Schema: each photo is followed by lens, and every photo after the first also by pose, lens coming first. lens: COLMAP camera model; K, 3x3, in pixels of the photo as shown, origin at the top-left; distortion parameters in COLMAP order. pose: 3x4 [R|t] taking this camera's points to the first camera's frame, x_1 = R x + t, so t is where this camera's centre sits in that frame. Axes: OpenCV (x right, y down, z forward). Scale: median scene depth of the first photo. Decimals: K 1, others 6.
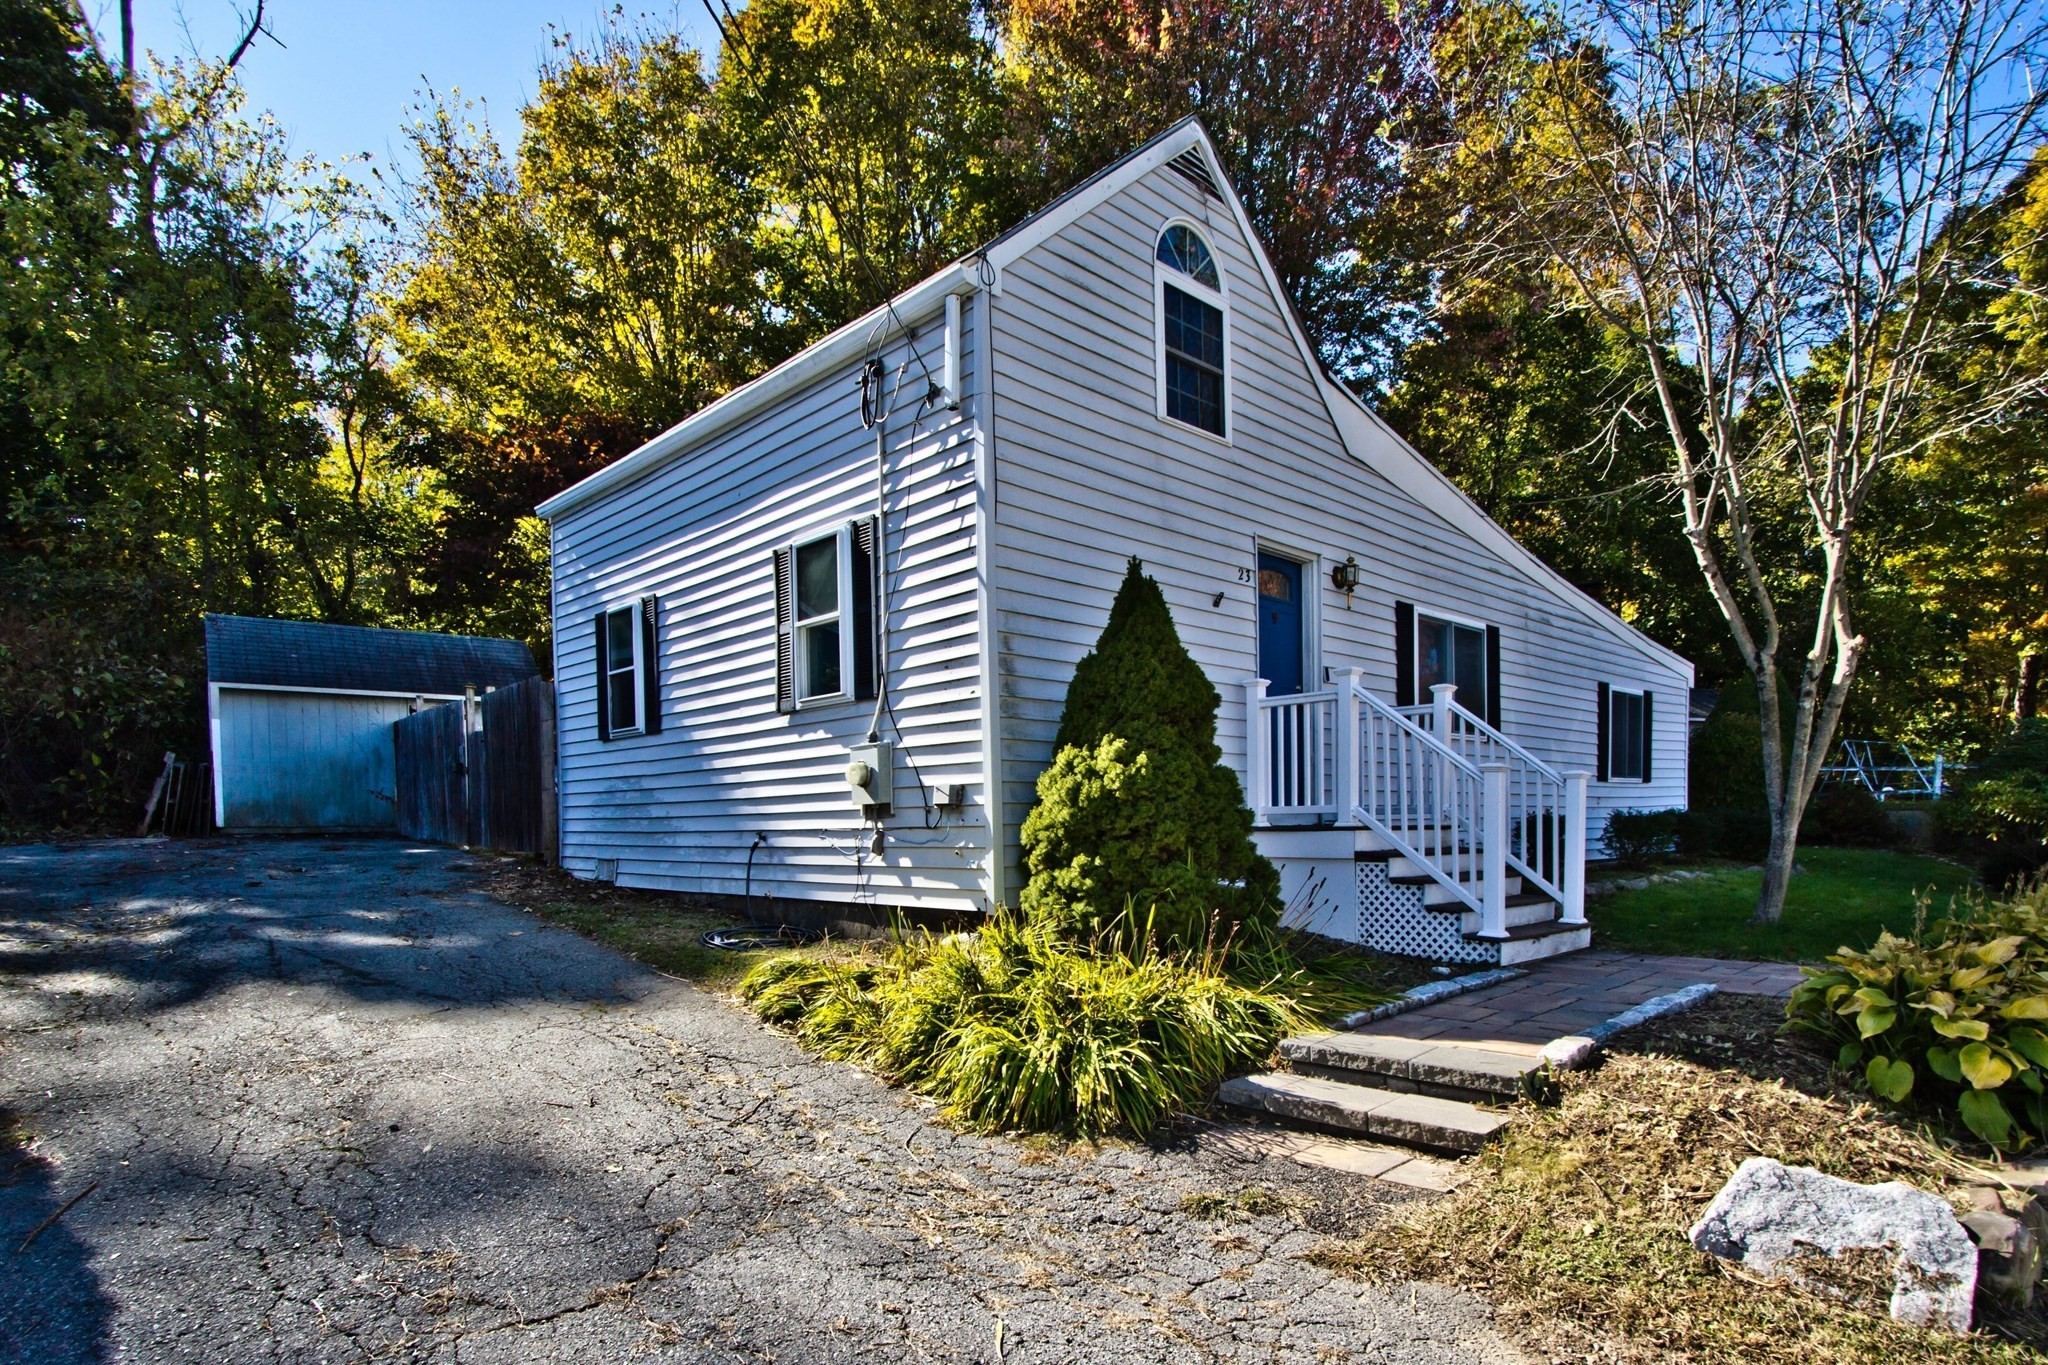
lens RADIAL K [[1126.4, 0, 1024.3], [0, 1126.4, 862.8], [0, 0, 1]] dist [-0.001283, 0.001715]
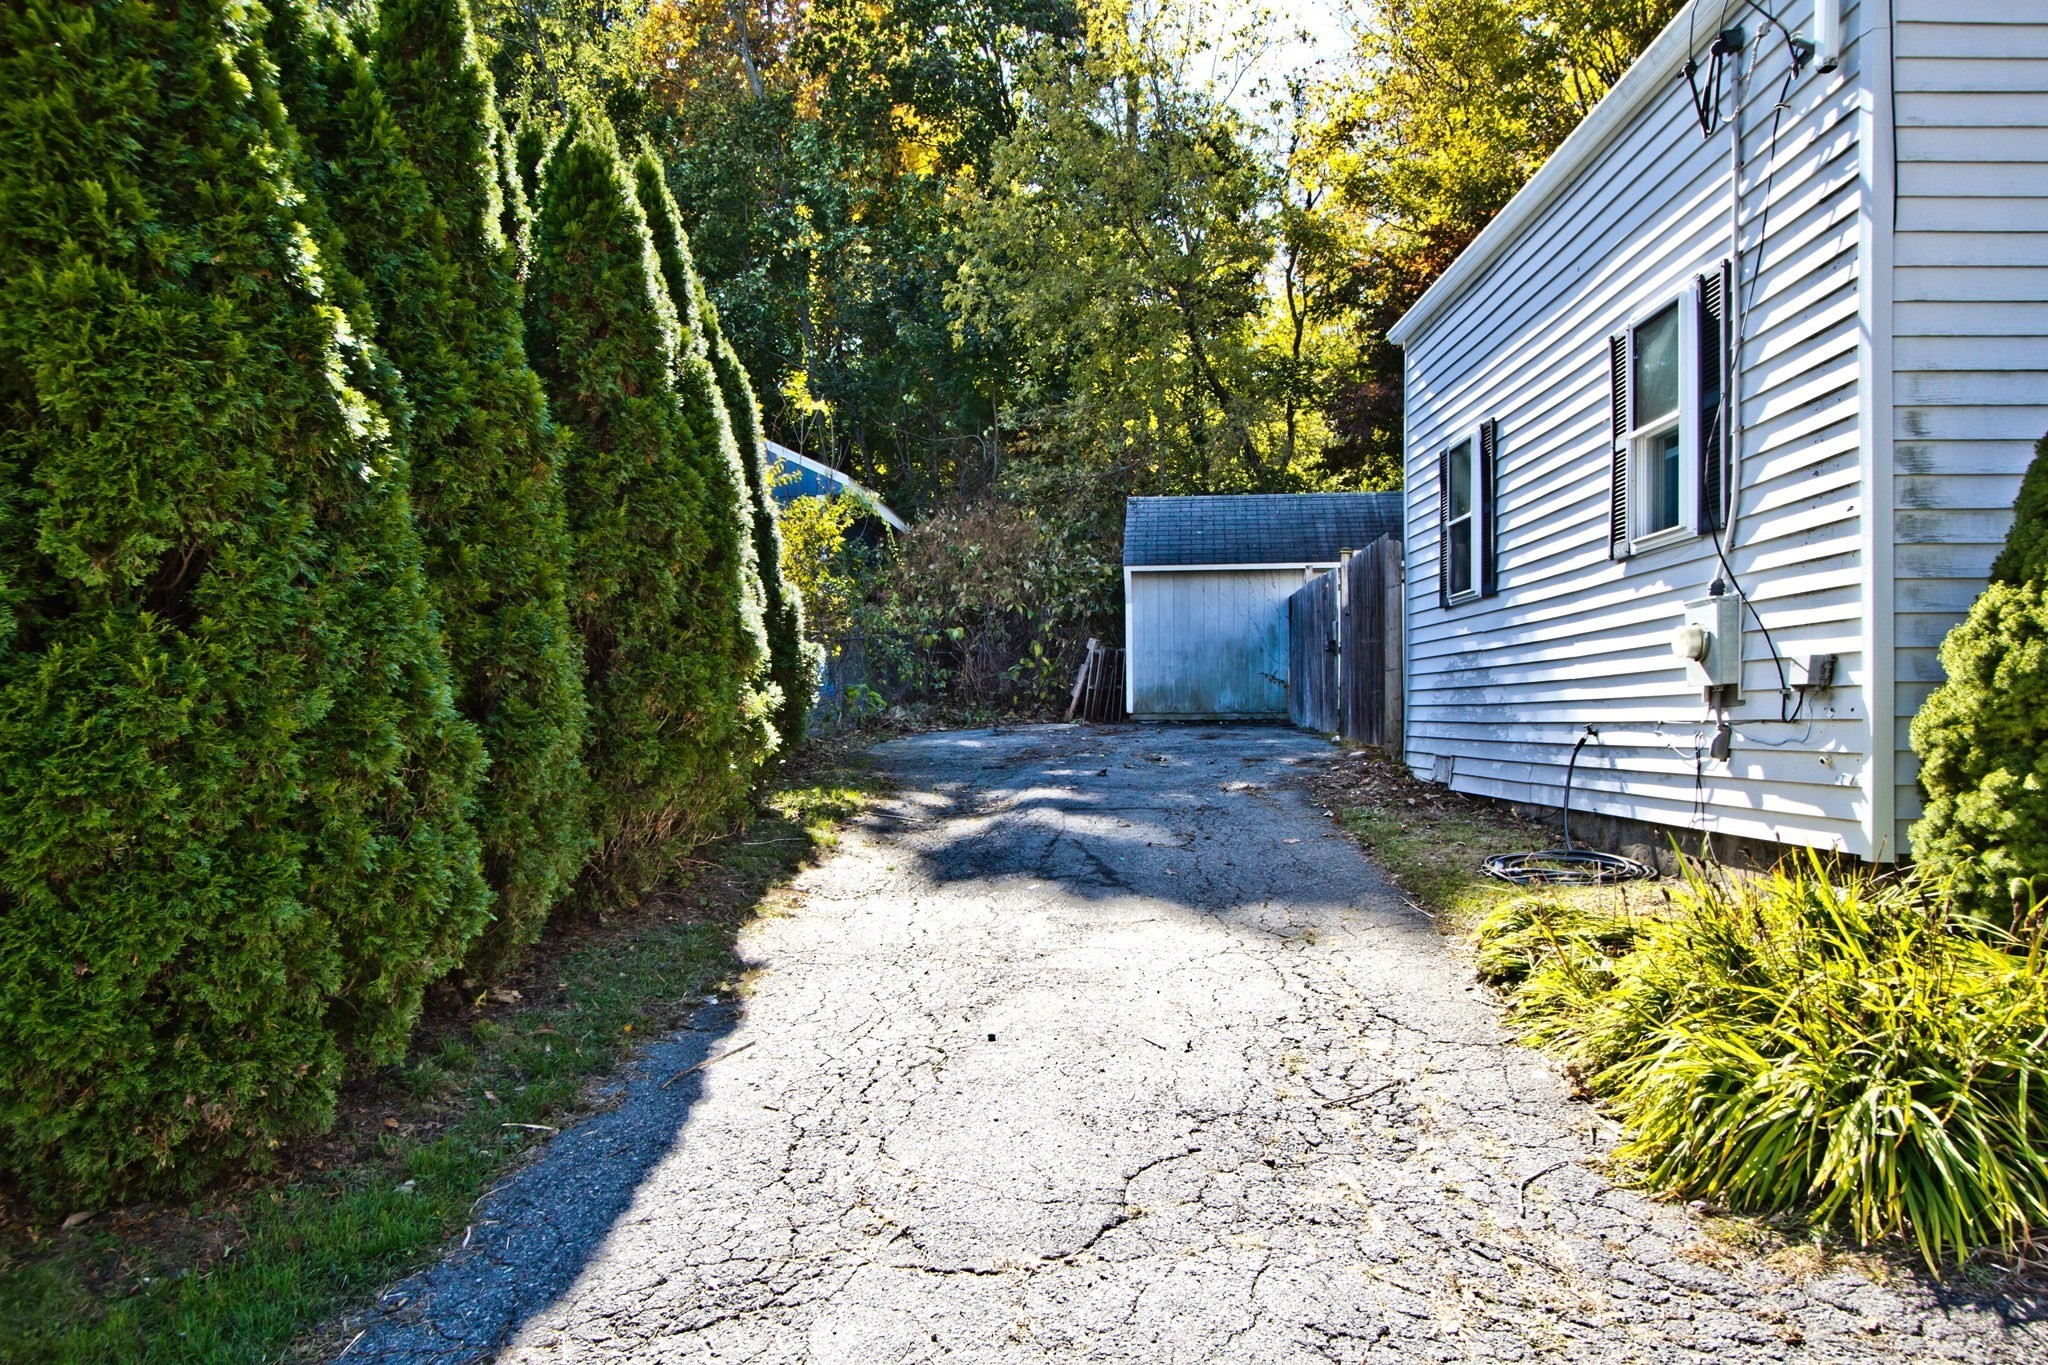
lens RADIAL K [[1413.9, 0, 1029.1], [0, 1413.9, 742.8], [0, 0, 1]] dist [-0.000449, 0.031042]
pose [[0.724366, 0.019160, -0.689150, 0.153294], [-0.026744, 0.999642, -0.000319, -0.005964], [0.688897, 0.018662, 0.724619, 0.091845]]
